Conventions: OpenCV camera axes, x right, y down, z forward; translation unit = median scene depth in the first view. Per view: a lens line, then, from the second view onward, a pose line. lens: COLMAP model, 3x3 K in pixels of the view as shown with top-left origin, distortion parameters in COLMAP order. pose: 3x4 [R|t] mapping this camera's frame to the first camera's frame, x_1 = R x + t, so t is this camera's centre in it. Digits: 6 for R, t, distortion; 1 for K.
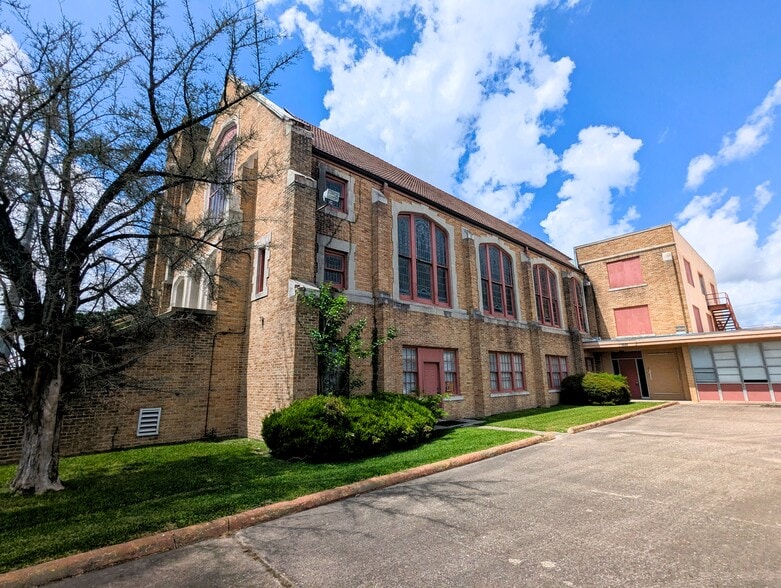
lens RADIAL K [[371.8, 0, 386.9], [0, 371.8, 294.0], [0, 0, 1]] dist [0.003052, -0.000085]
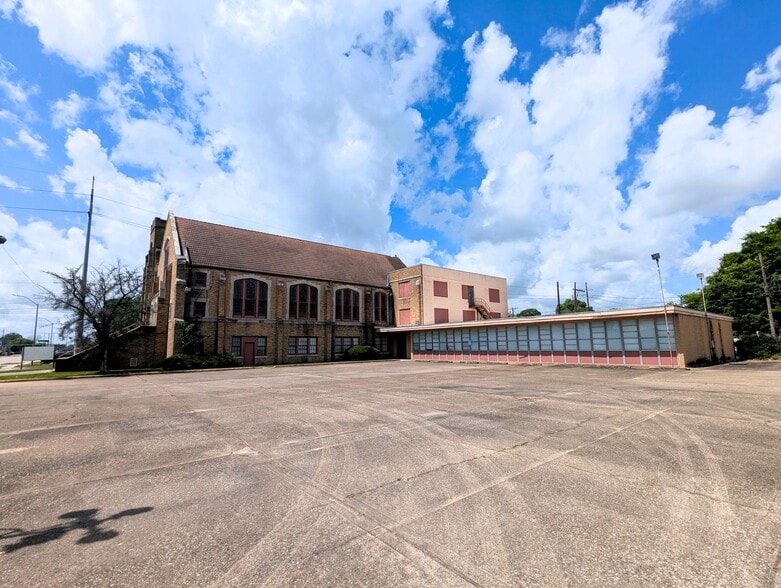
lens RADIAL K [[371.8, 0, 386.9], [0, 371.8, 294.0], [0, 0, 1]] dist [0.003052, -0.000085]
pose [[0.998274, -0.007050, -0.058305, 0.836000], [0.011971, 0.996353, 0.084481, -0.236412], [0.057496, -0.085033, 0.994718, -0.974215]]
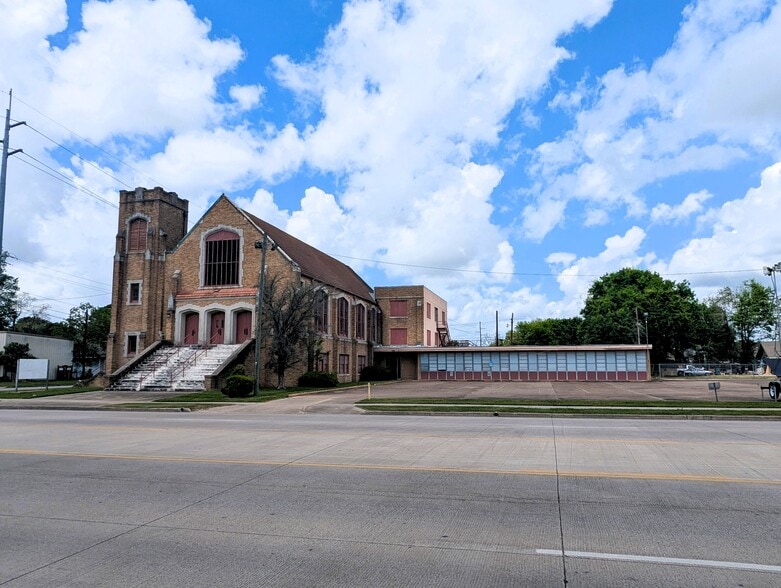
lens RADIAL K [[556.7, 0, 399.7], [0, 556.7, 304.6], [0, 0, 1]] dist [0.003444, -0.004622]
pose [[0.833232, 0.077935, 0.547404, -0.965979], [-0.134550, 0.988837, 0.064021, -0.302827], [-0.536303, -0.126998, 0.834416, -1.443926]]
